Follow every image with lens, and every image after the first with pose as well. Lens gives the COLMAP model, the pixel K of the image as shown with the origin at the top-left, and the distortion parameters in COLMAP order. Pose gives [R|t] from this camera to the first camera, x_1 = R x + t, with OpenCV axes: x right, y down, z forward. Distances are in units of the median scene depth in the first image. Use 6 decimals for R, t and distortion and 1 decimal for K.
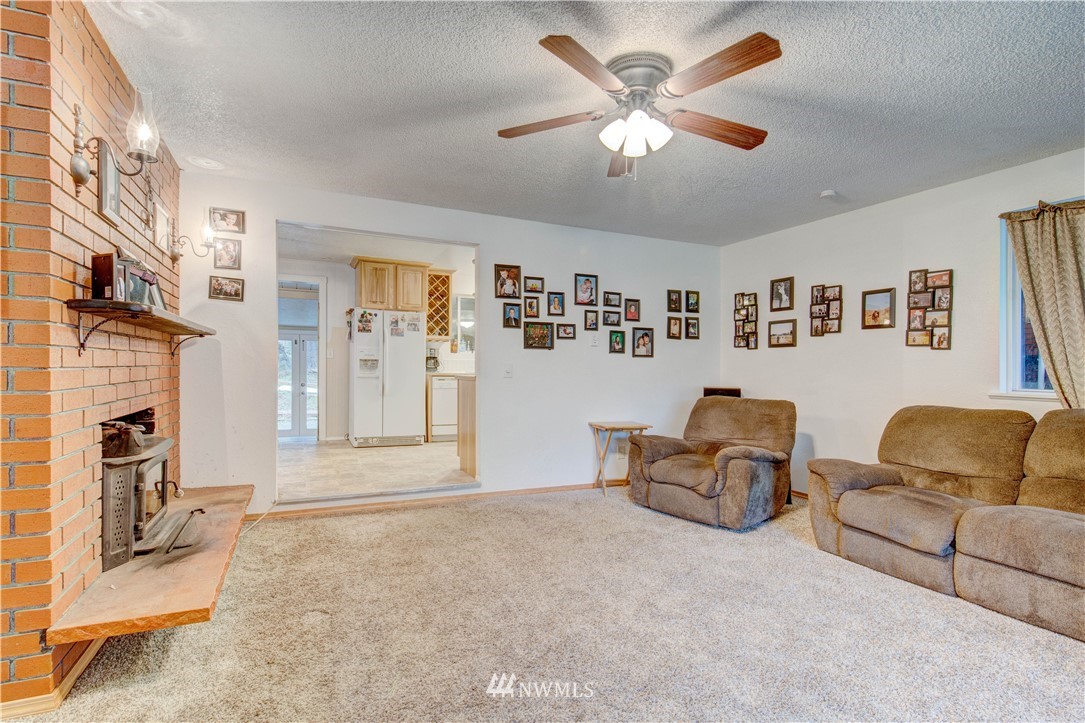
lens RADIAL K [[522.9, 0, 523.5], [0, 522.9, 368.8], [0, 0, 1]] dist [-0.002826, -0.001653]
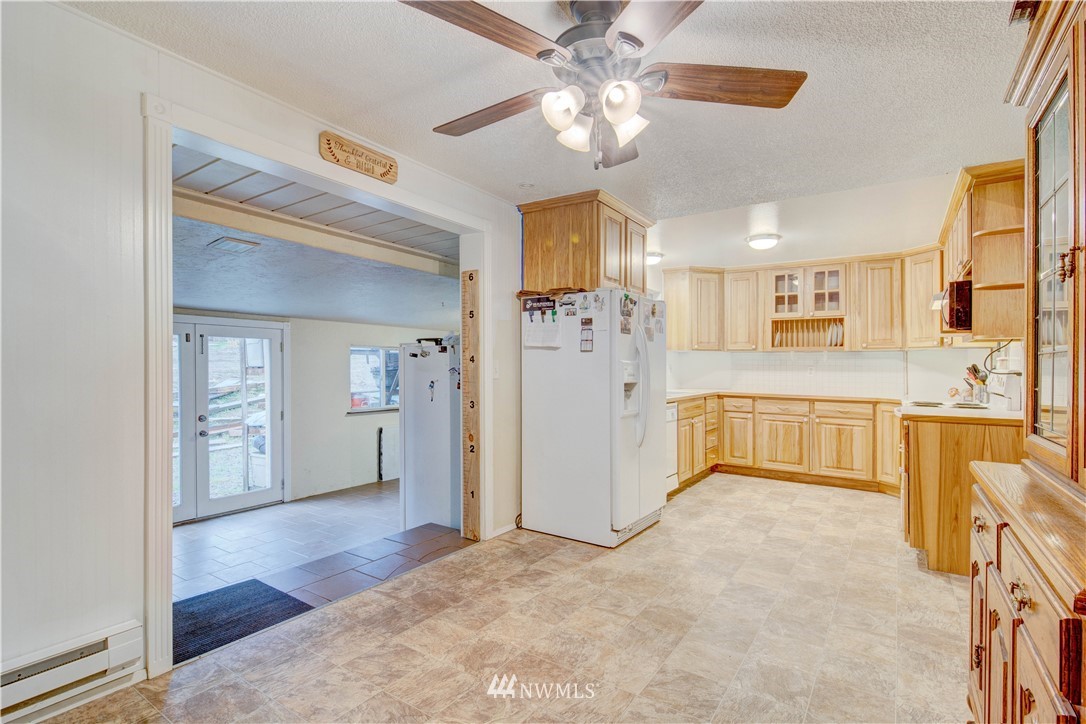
lens RADIAL K [[523.4, 0, 531.9], [0, 523.4, 326.2], [0, 0, 1]] dist [-0.002826, -0.001653]
pose [[0.856073, 0.032361, 0.515840, -0.979233], [0.004066, 0.997585, -0.069331, -0.059479], [-0.516838, 0.061450, 0.853875, 0.862183]]
